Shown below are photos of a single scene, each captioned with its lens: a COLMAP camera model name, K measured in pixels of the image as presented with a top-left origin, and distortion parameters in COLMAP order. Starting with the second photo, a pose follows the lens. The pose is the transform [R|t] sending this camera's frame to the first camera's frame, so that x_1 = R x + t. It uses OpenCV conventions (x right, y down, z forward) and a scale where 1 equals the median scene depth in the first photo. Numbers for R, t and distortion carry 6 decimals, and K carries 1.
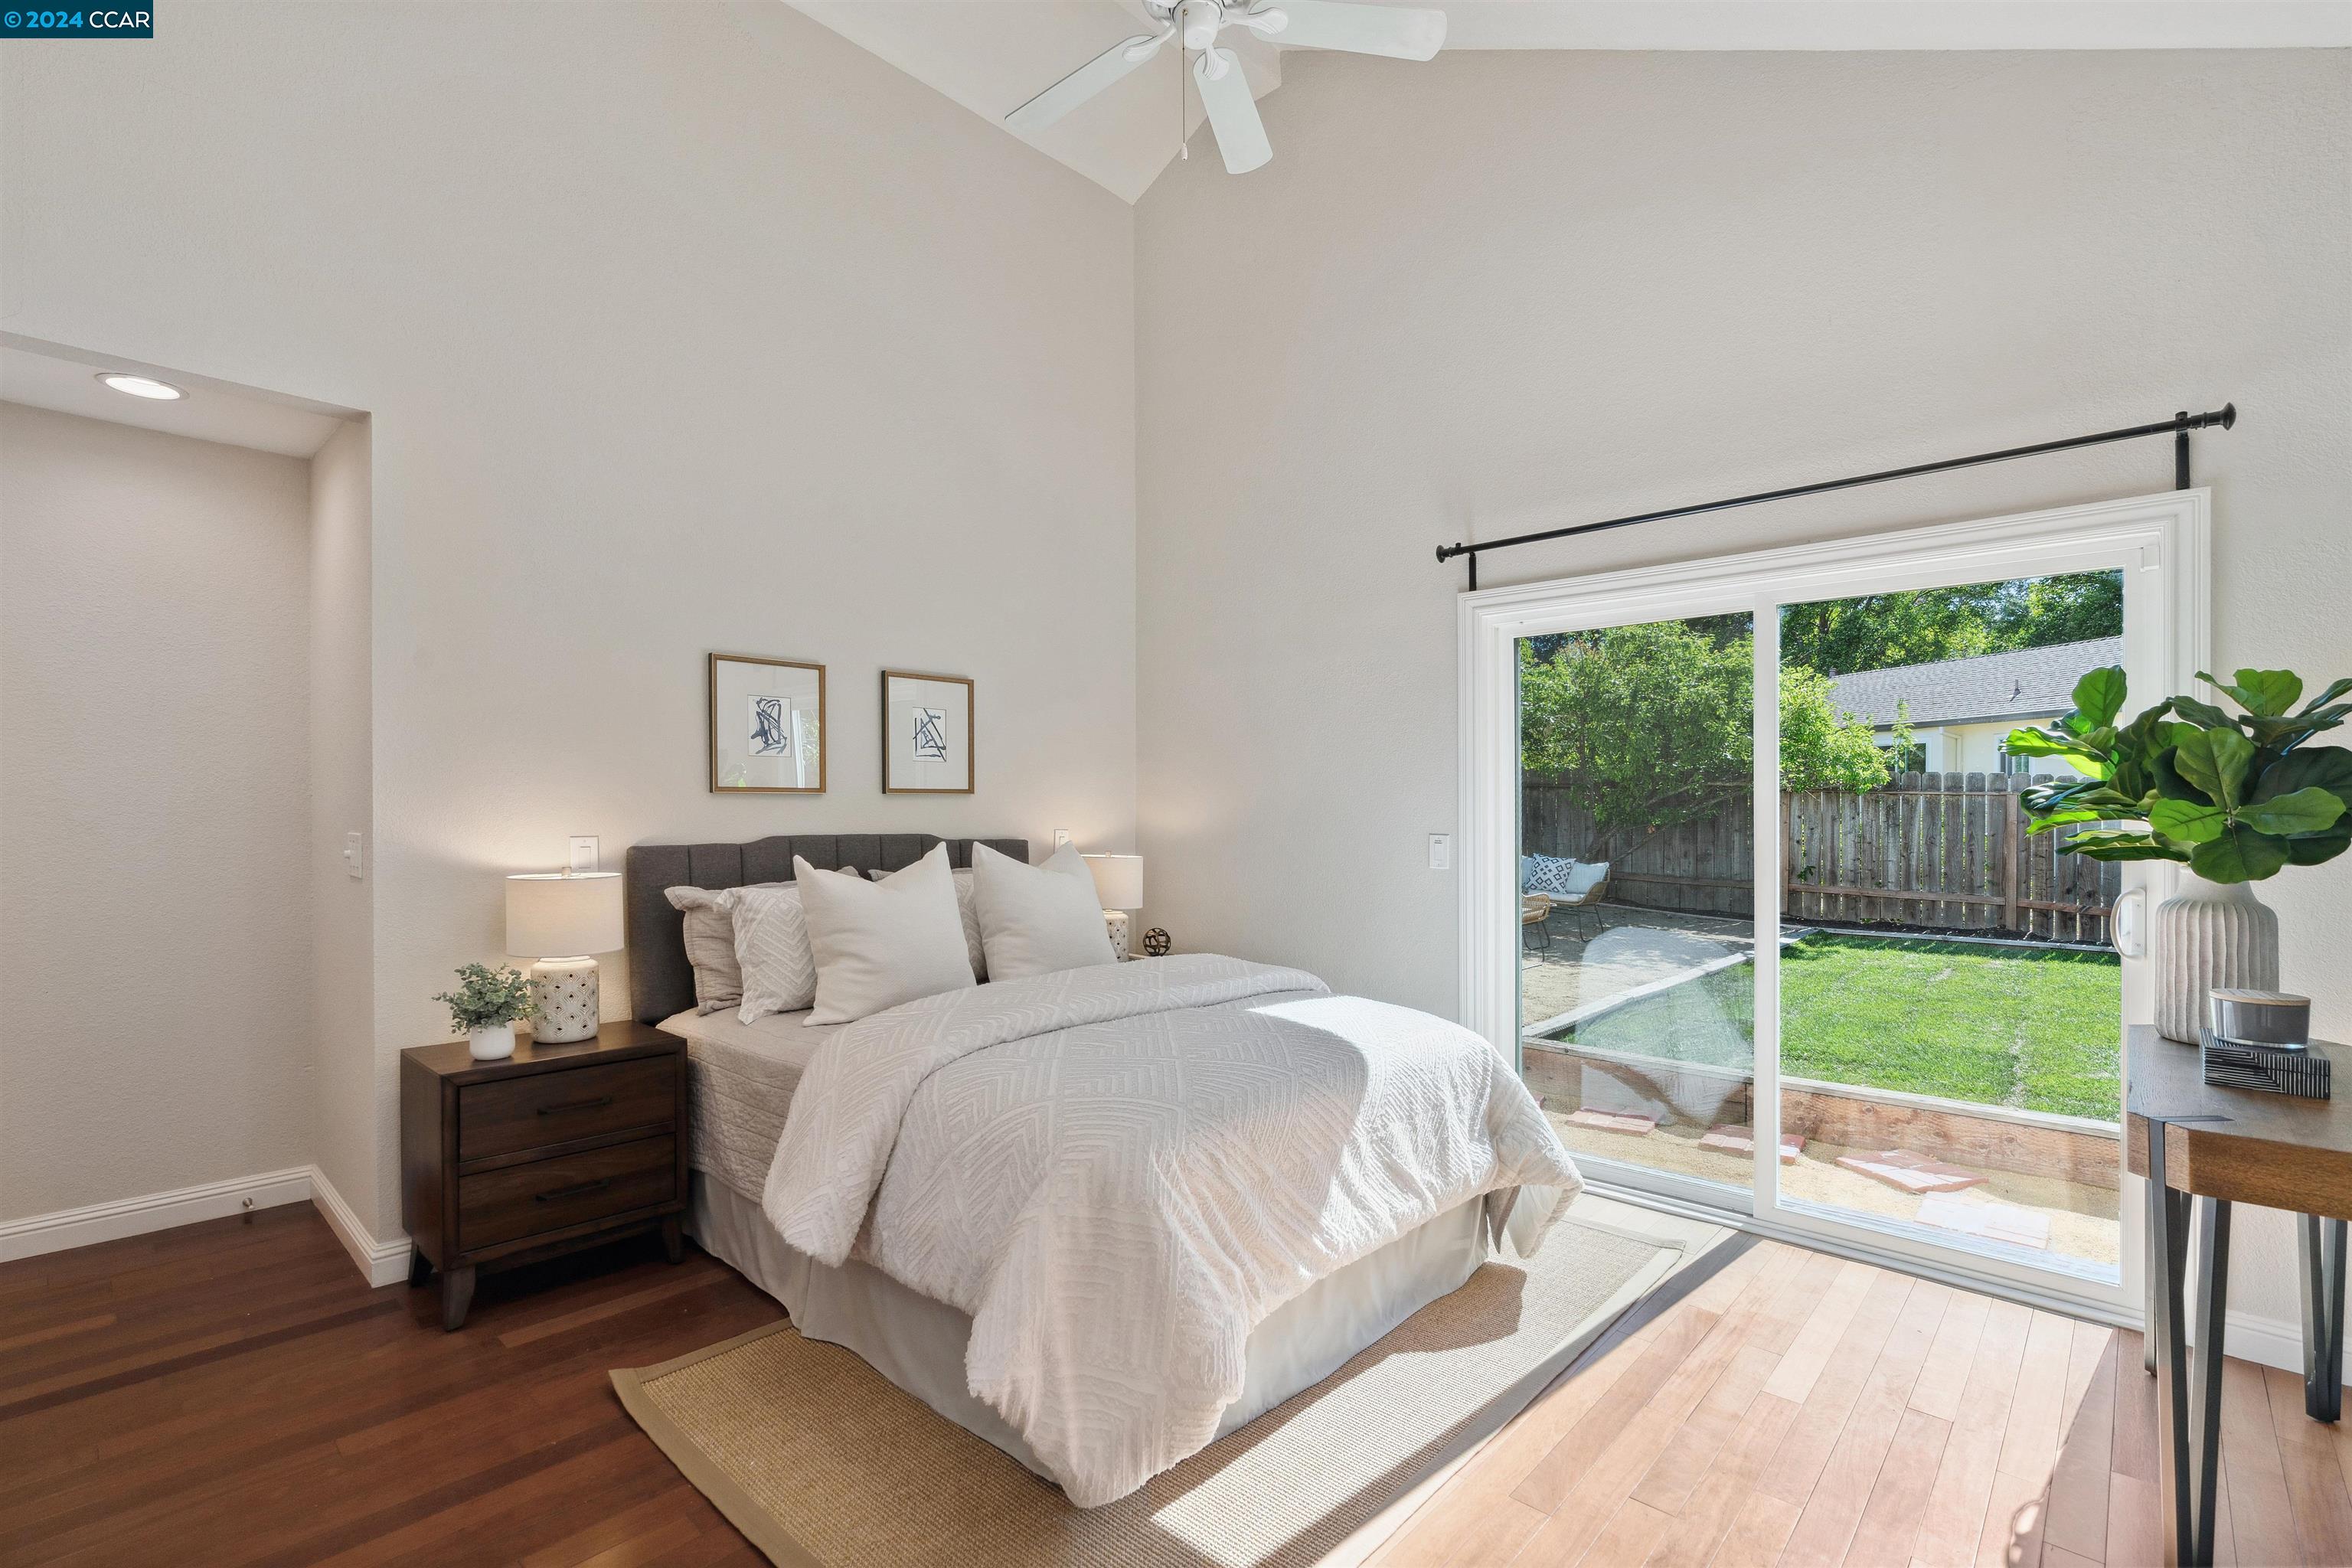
lens RADIAL K [[1058.7, 0, 1171.4], [0, 1058.7, 791.4], [0, 0, 1]] dist [-0.000658, 0.000156]
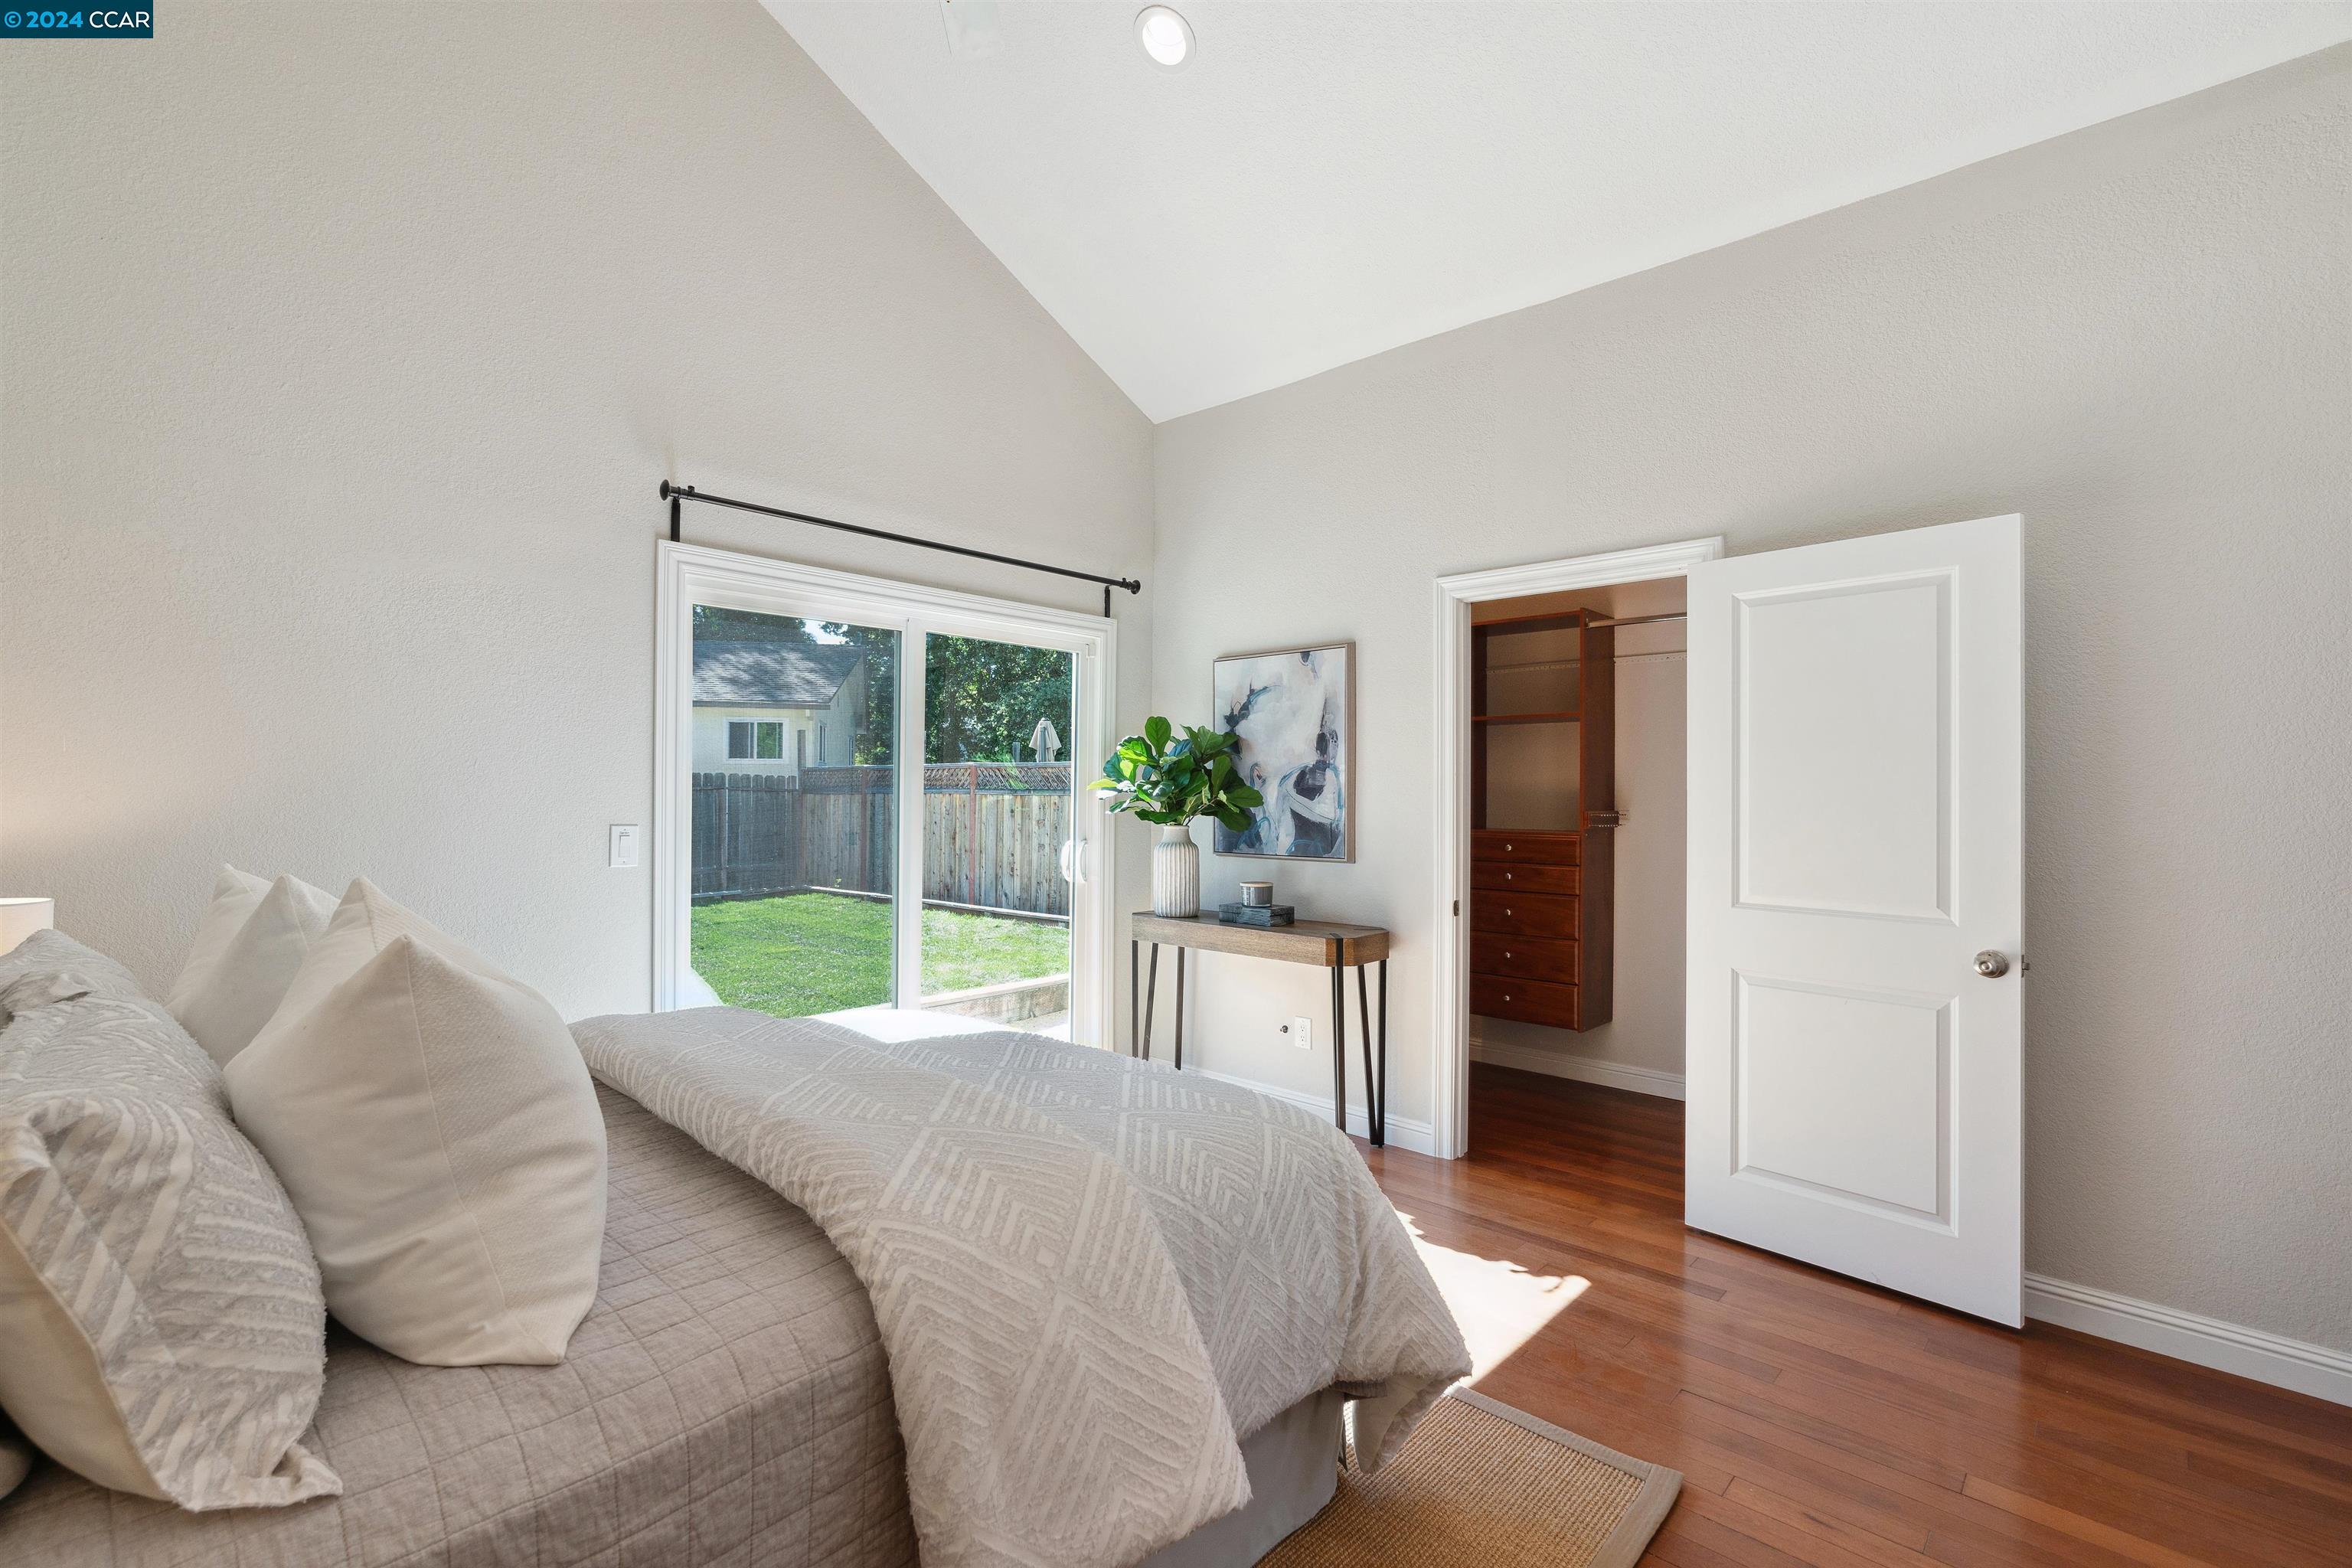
lens RADIAL K [[1058.7, 0, 1171.4], [0, 1058.7, 791.4], [0, 0, 1]] dist [-0.000658, 0.000156]
pose [[0.001126, 0.002863, 0.999995, -0.684368], [-0.014309, 0.999894, -0.002847, 0.010101], [-0.999897, -0.014306, 0.001167, 0.722584]]
